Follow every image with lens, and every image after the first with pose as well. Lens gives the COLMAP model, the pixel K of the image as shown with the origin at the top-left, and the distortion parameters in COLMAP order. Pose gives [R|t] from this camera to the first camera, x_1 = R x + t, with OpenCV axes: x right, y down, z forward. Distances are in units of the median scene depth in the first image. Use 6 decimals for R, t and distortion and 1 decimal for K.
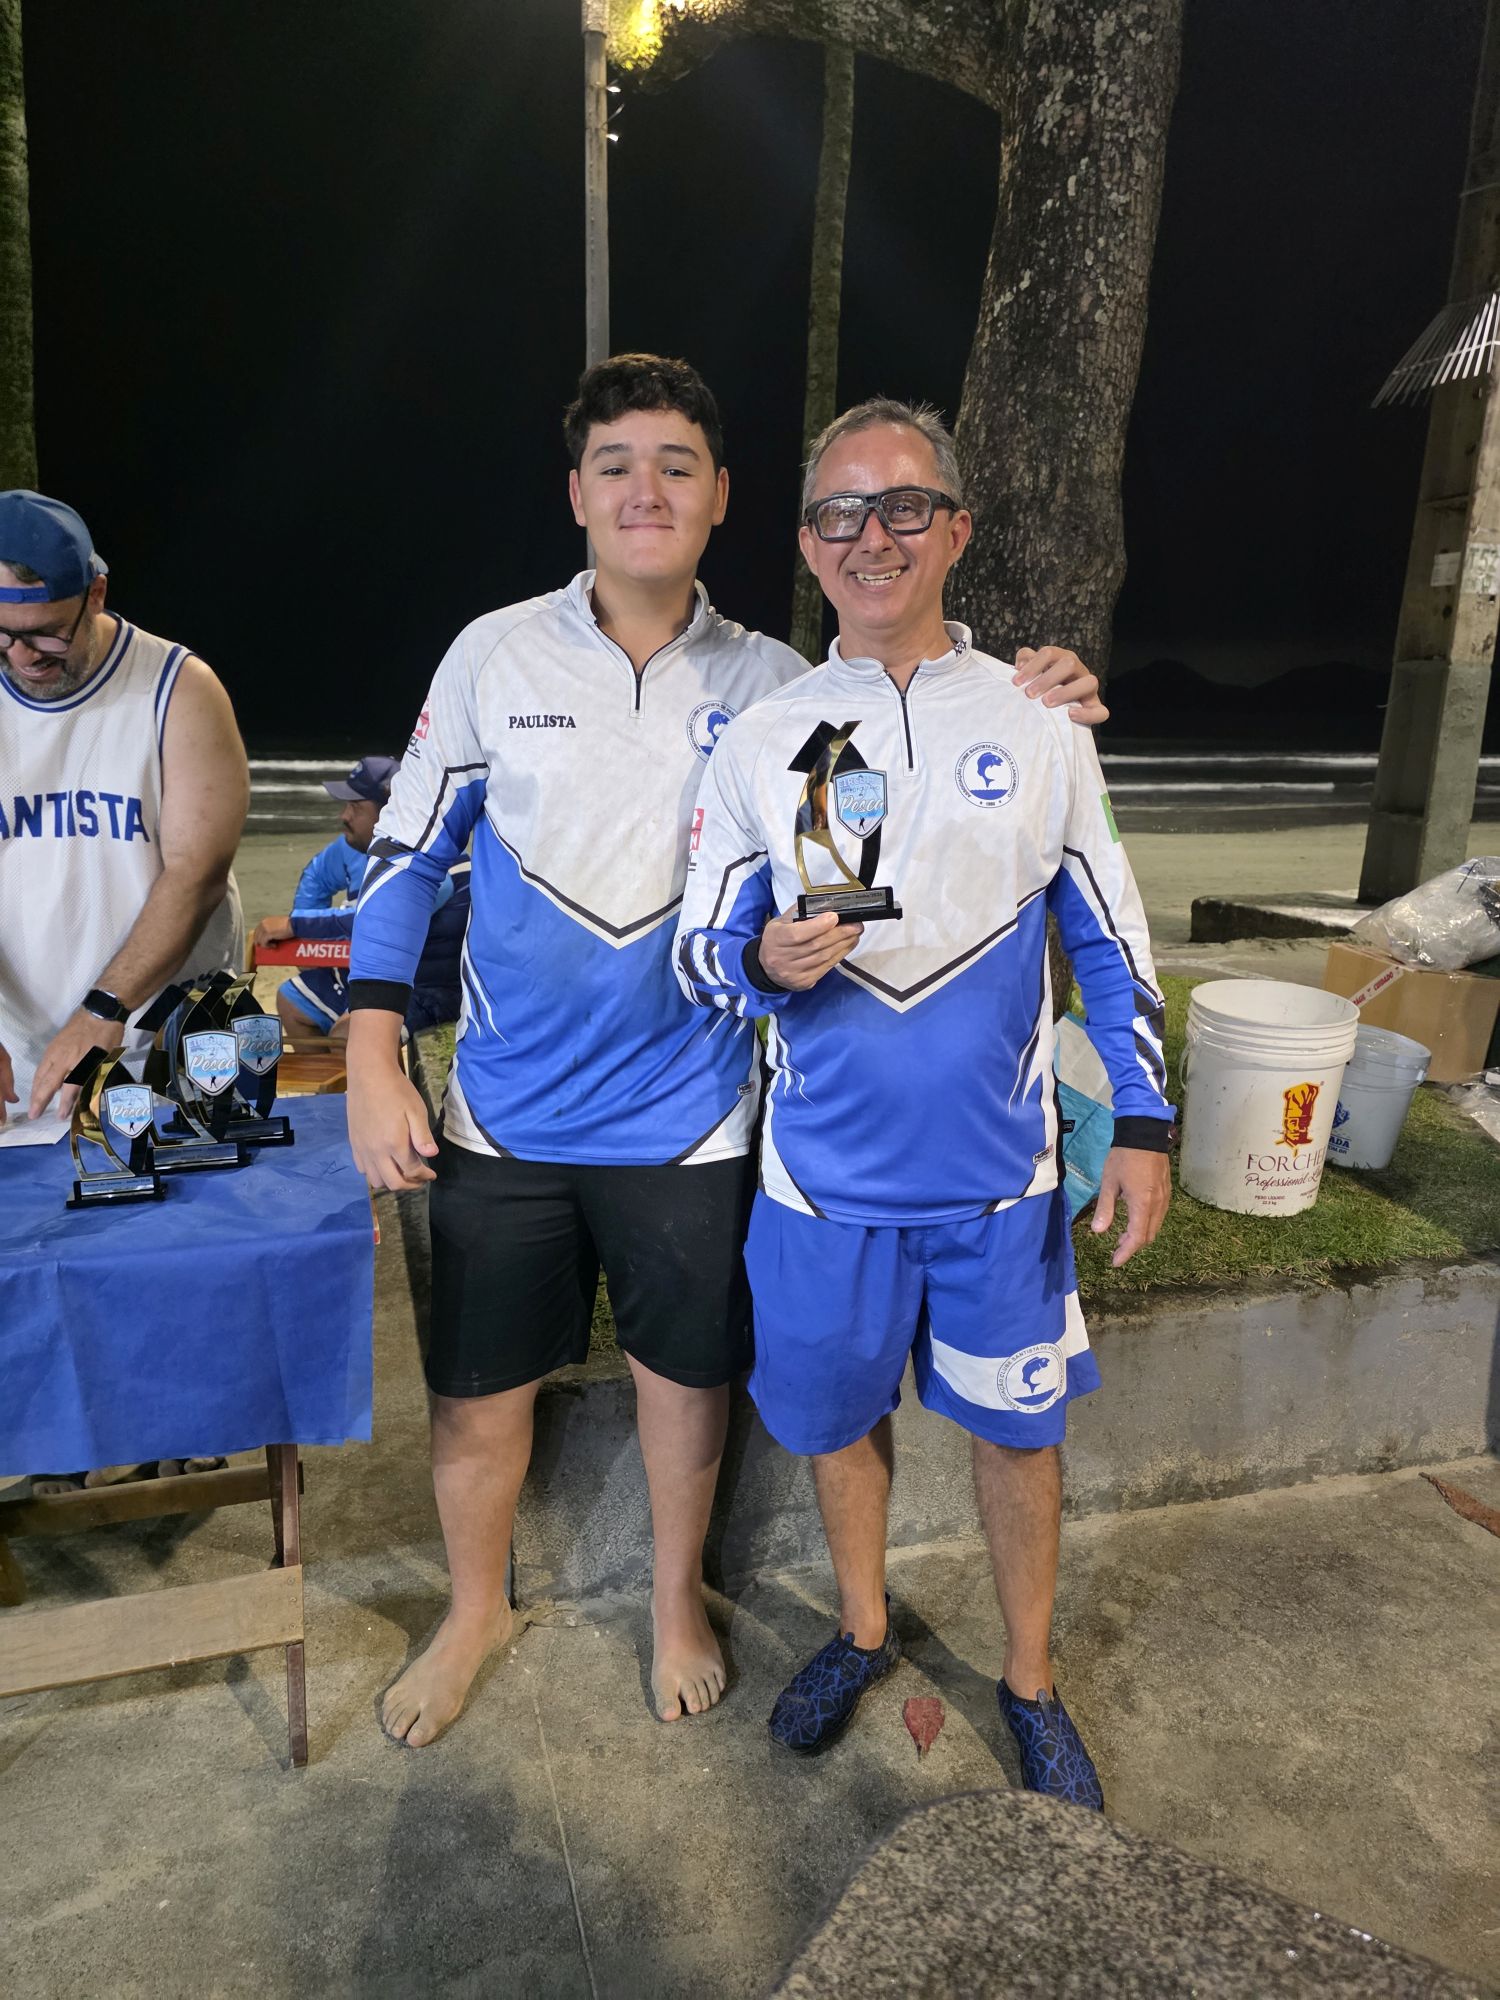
lens RADIAL K [[1351.4, 0, 757.7], [0, 1351.4, 1017.7], [0, 0, 1]] dist [0.054380, -0.055117]
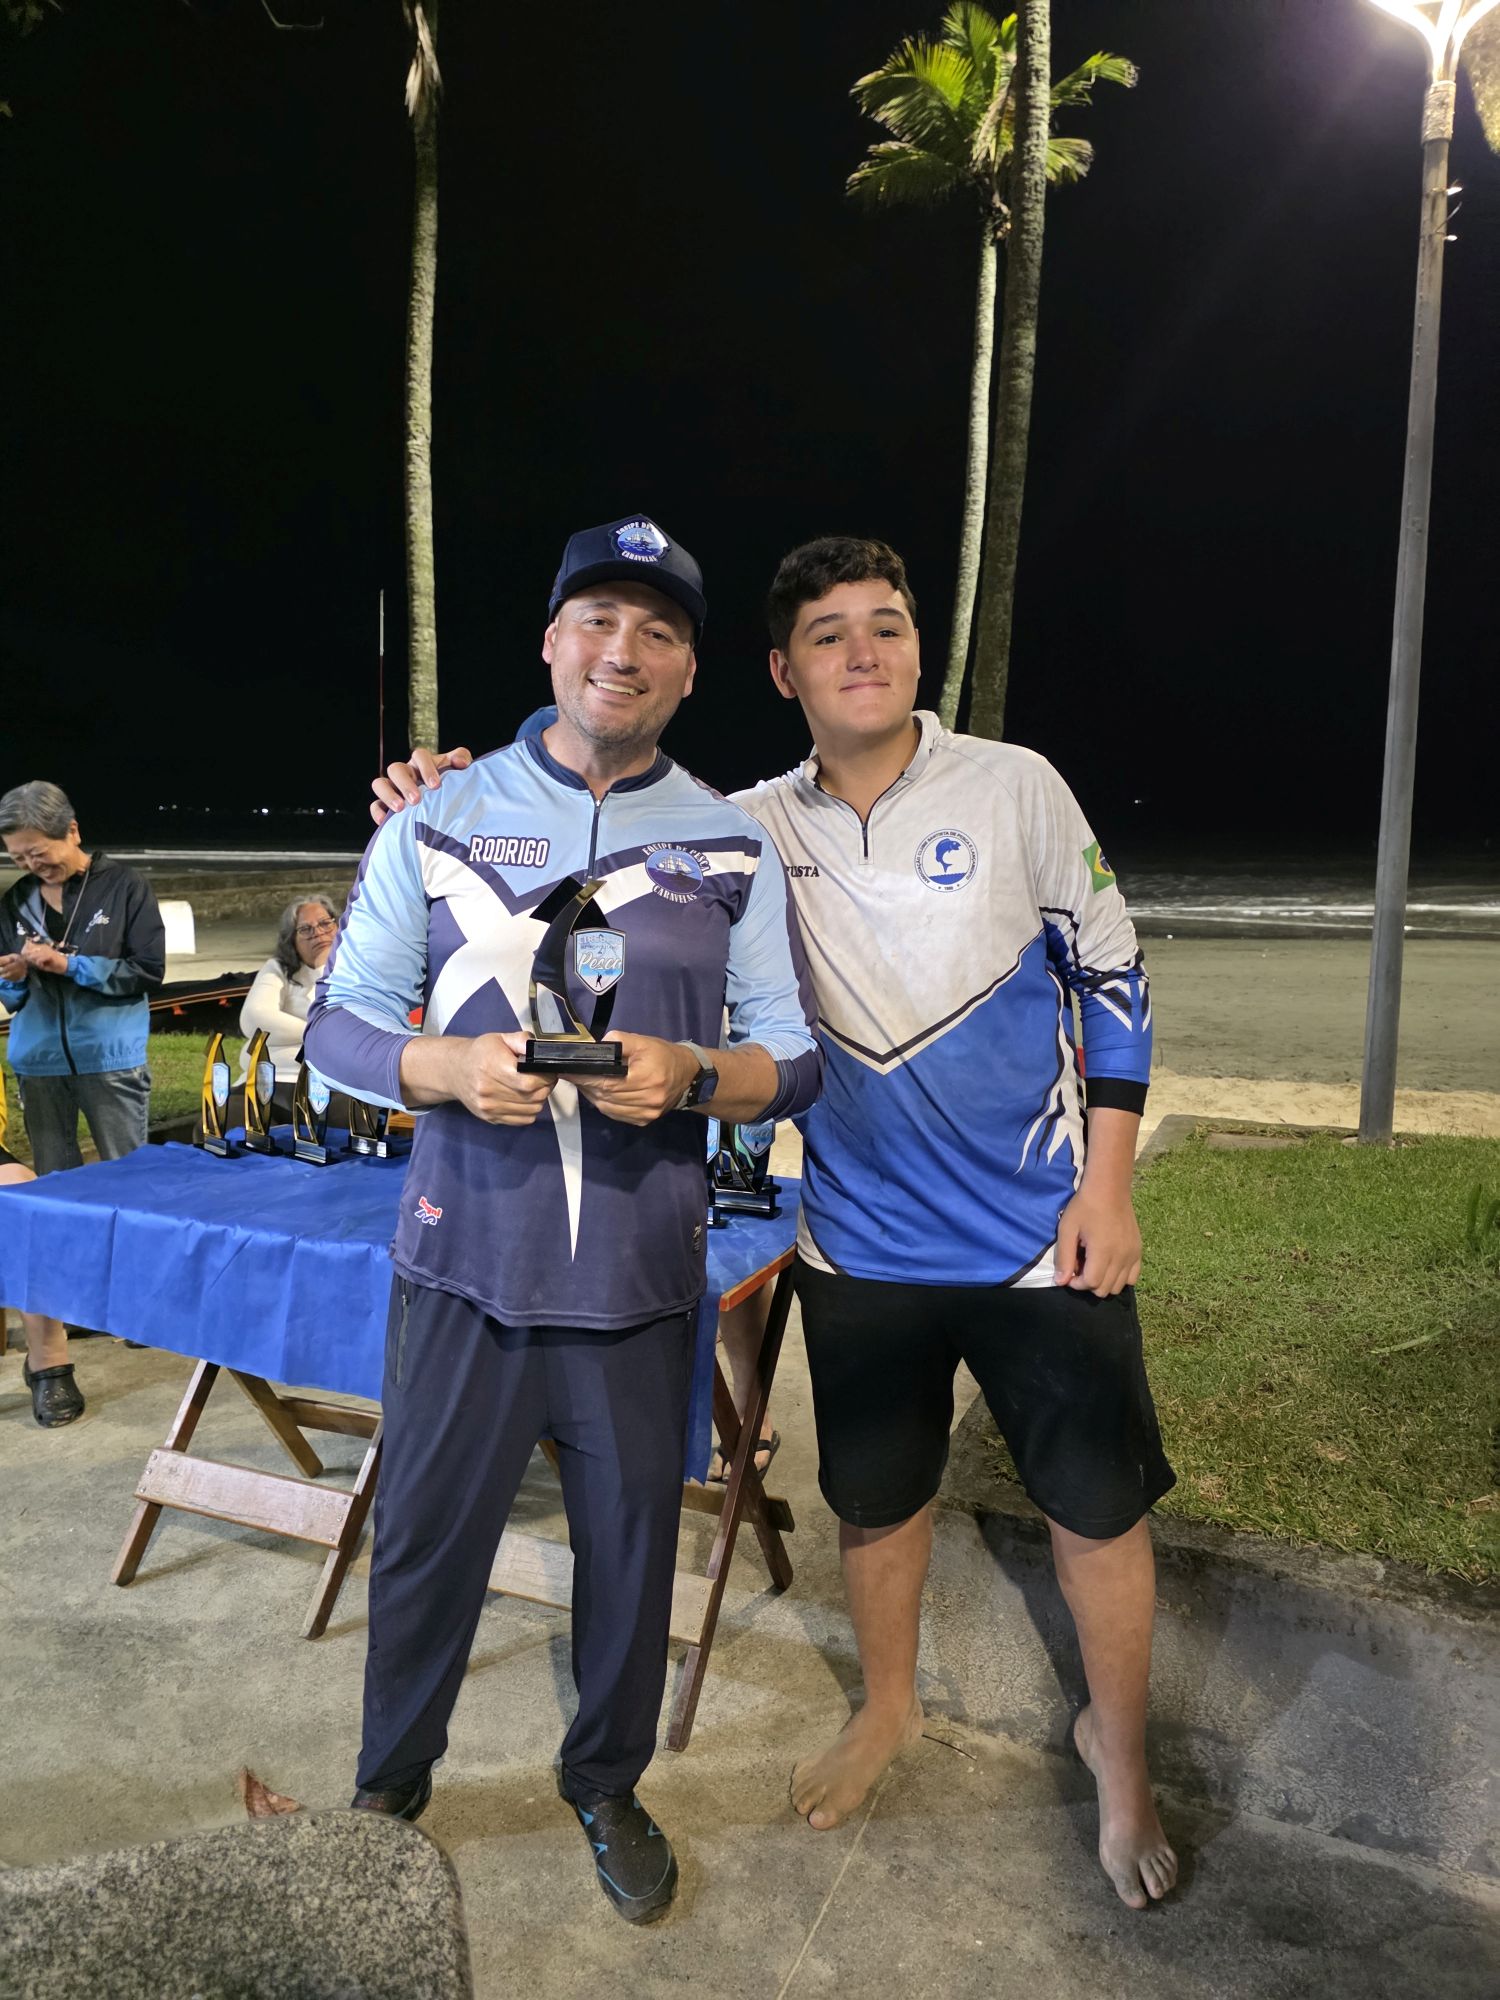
lens RADIAL K [[1351.4, 0, 744.6], [0, 1351.4, 989.3], [0, 0, 1]] dist [0.054380, -0.055117]
pose [[0.749676, 0.068180, -0.658284, 0.291918], [-0.131838, 0.990128, -0.047592, -0.031641], [0.648540, 0.122465, 0.751264, 0.059075]]
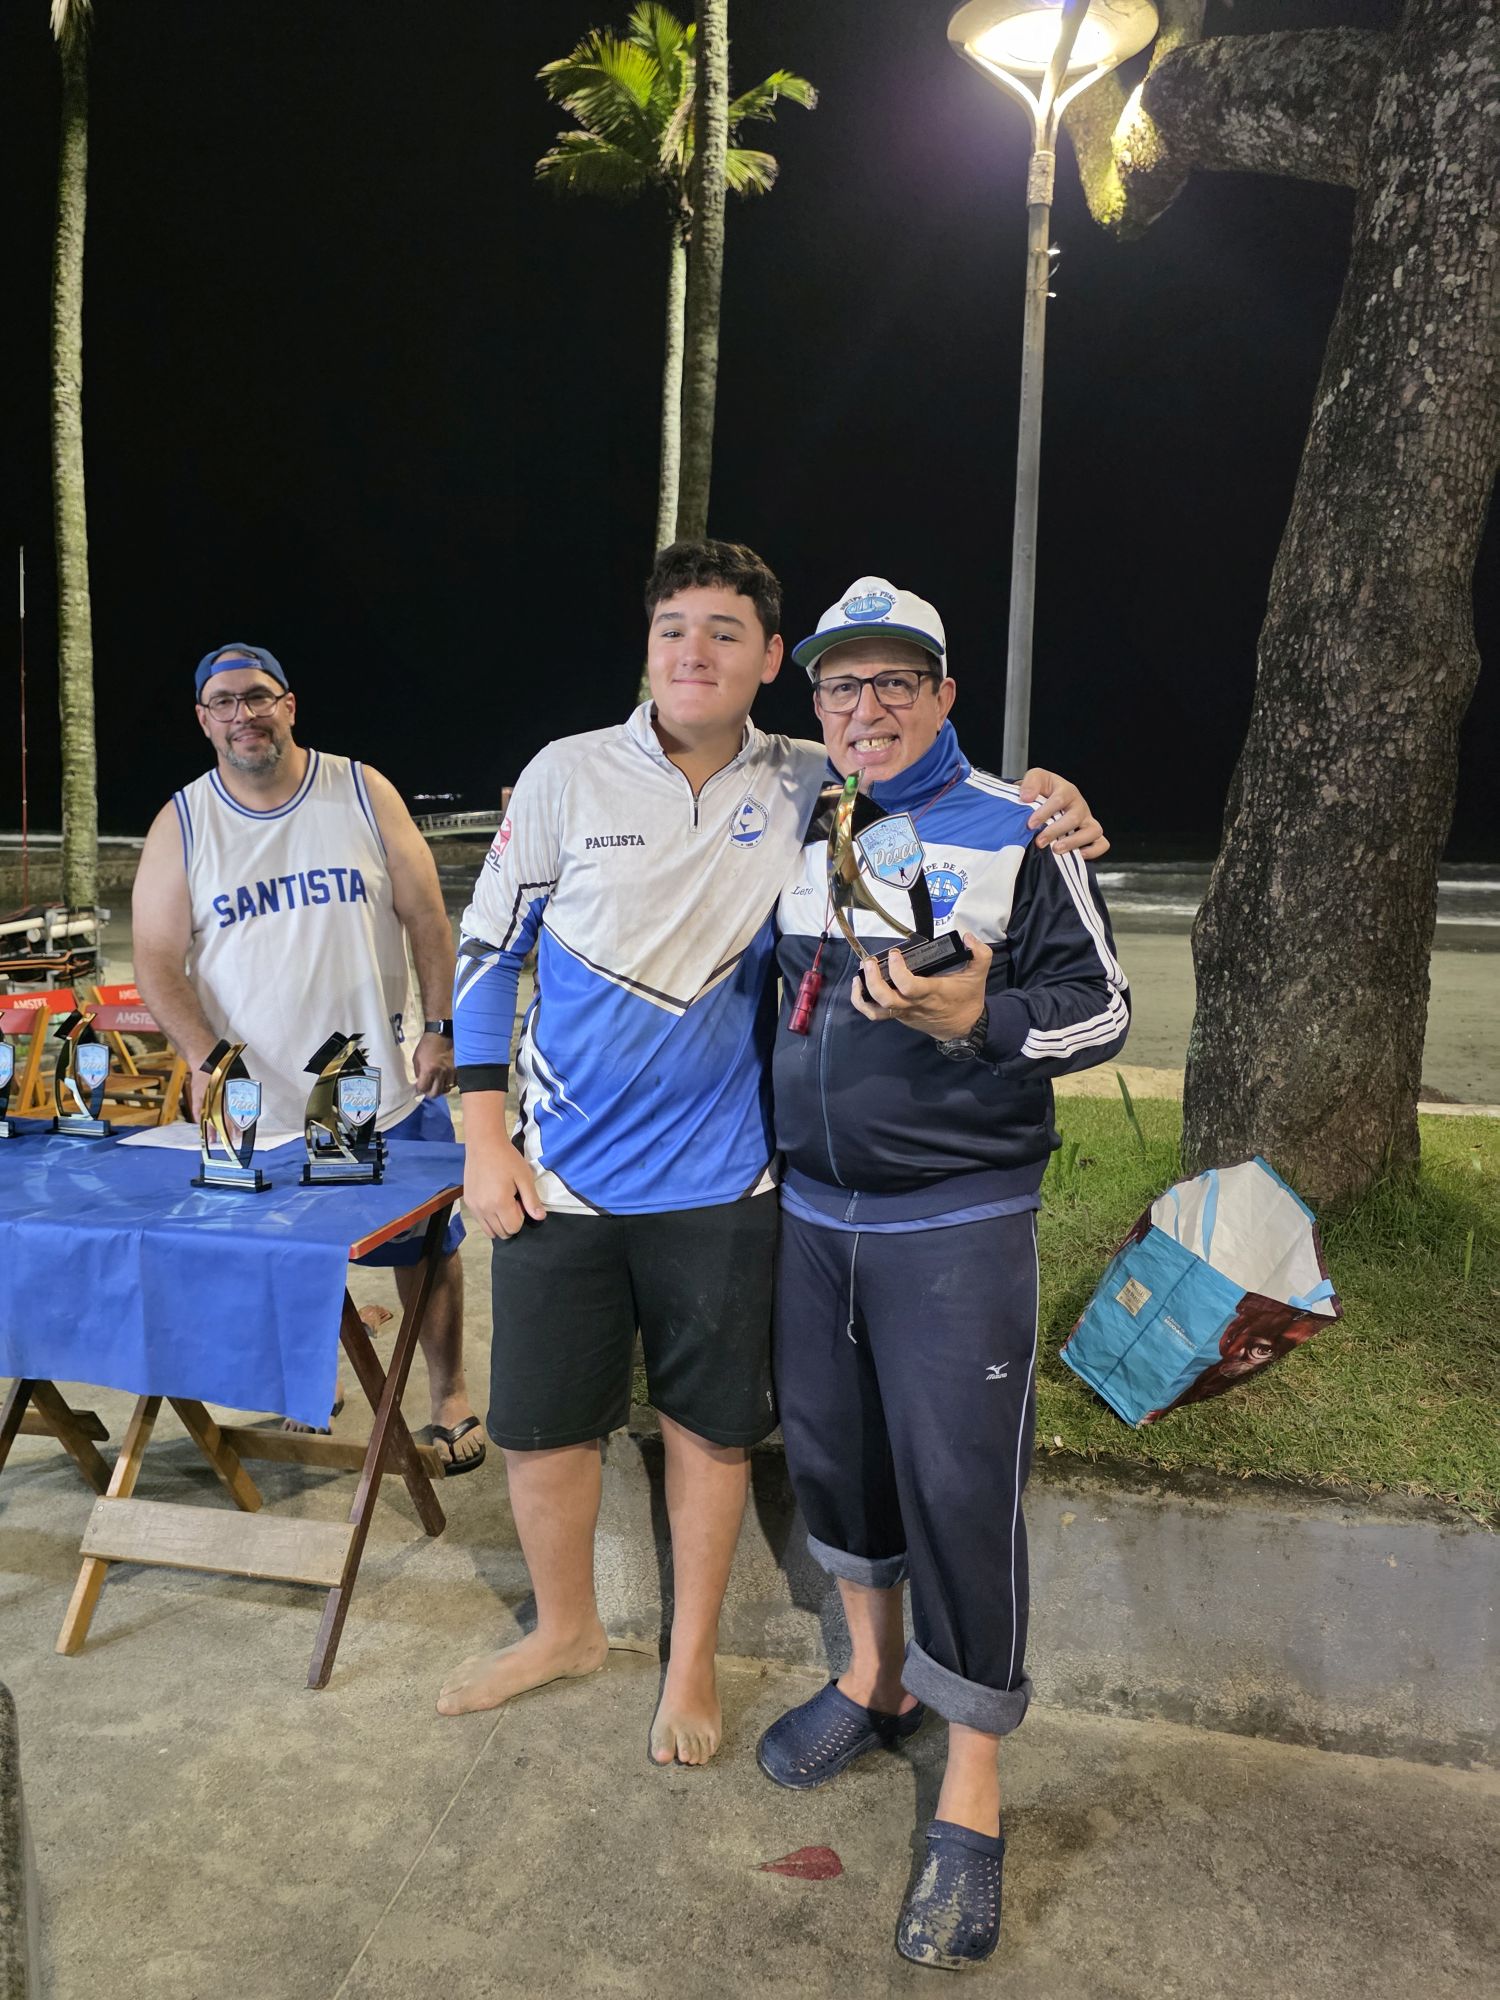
lens RADIAL K [[1351.4, 0, 766.6], [0, 1351.4, 997.3], [0, 0, 1]] dist [0.054380, -0.055117]
pose [[0.879043, 0.065747, -0.472187, 0.371205], [-0.108712, 0.991994, -0.064258, -0.016549], [0.464182, 0.107818, 0.879153, 0.038862]]
